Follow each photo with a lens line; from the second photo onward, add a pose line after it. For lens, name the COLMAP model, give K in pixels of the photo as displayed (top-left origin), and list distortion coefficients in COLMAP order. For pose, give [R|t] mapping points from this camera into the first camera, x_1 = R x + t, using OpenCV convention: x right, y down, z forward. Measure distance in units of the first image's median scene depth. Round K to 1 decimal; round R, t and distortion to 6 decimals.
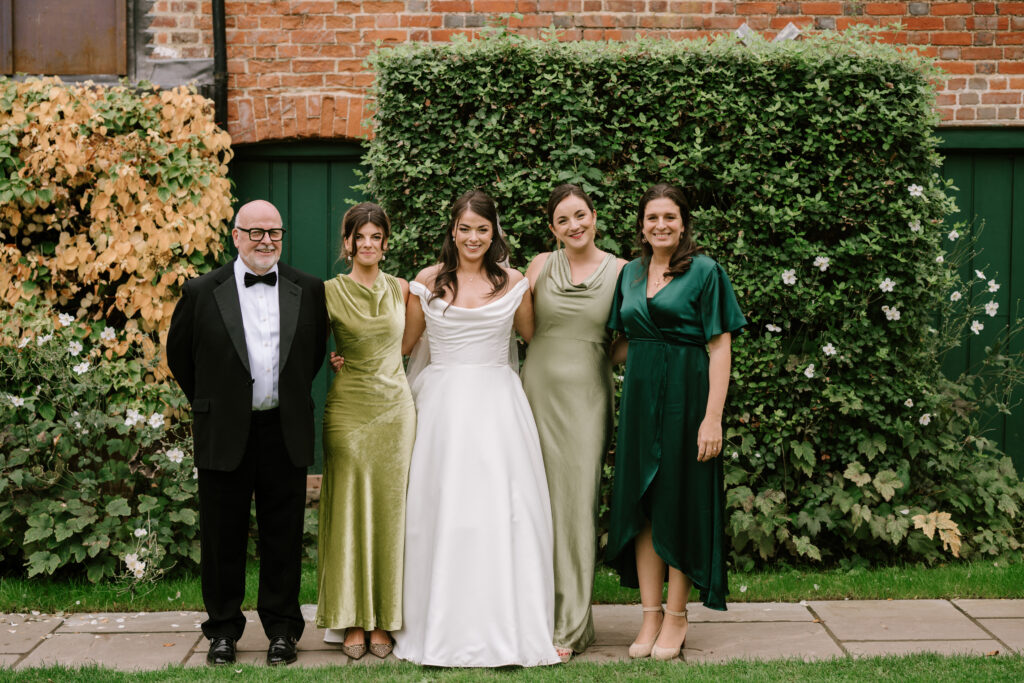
lens RADIAL K [[1506.1, 0, 514.9], [0, 1506.1, 338.7], [0, 0, 1]] dist [0.008241, 0.000000]
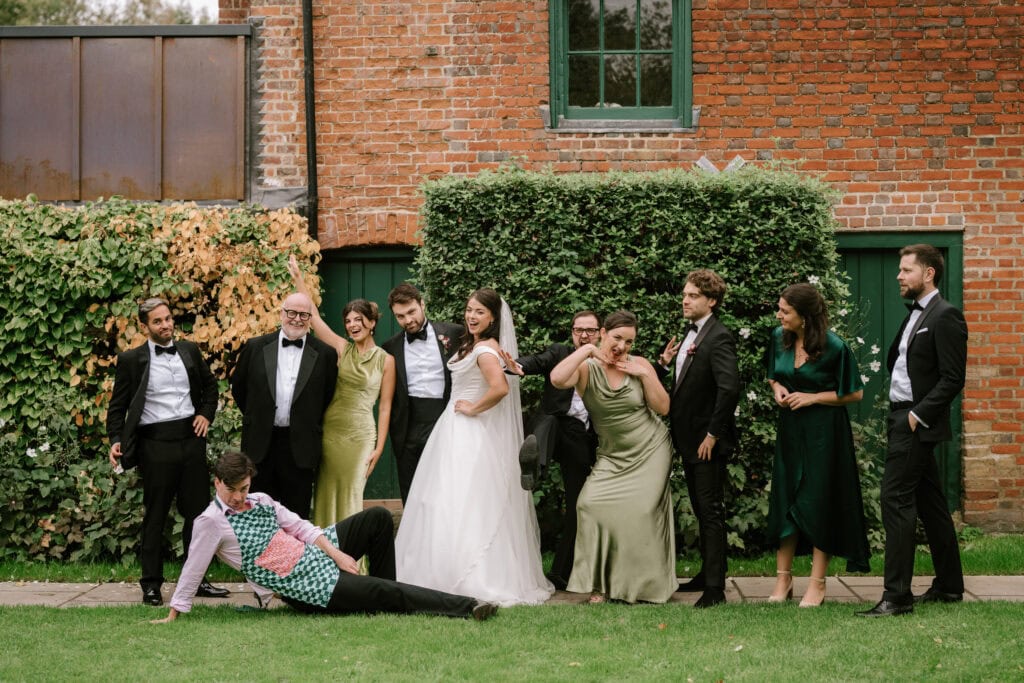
lens RADIAL K [[1506.1, 0, 510.1], [0, 1506.1, 342.1], [0, 0, 1]] dist [0.008241, 0.000000]
pose [[0.998228, -0.005225, -0.059272, 0.068492], [0.001582, 0.998115, -0.061354, 0.040929], [0.059480, 0.061151, 0.996355, -0.369086]]
